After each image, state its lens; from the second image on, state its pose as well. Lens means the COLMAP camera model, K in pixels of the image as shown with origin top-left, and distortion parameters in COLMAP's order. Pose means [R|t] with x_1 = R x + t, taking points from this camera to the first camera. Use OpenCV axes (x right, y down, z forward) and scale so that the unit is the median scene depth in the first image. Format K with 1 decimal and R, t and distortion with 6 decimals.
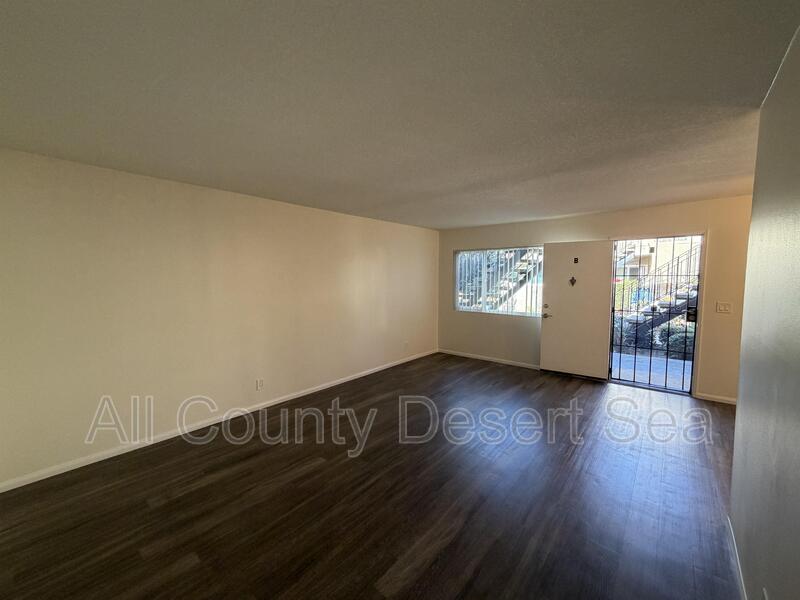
lens RADIAL K [[319.3, 0, 402.9], [0, 319.3, 302.1], [0, 0, 1]] dist [0.002783, -0.000053]
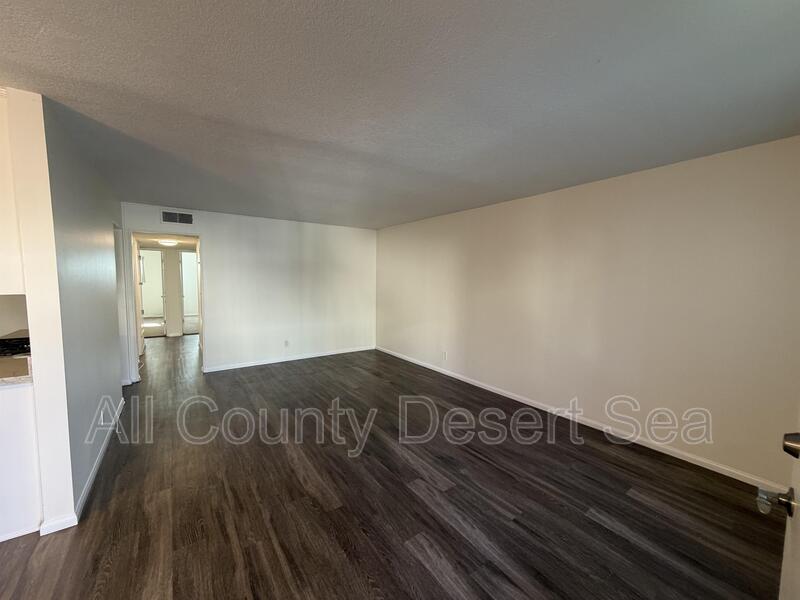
lens RADIAL K [[319.3, 0, 404.1], [0, 319.3, 301.5], [0, 0, 1]] dist [0.002783, -0.000053]
pose [[-0.234545, 0.064311, -0.969976, 0.710989], [-0.097161, 0.991262, 0.089216, -0.052485], [0.967238, 0.115169, -0.226247, 0.921451]]
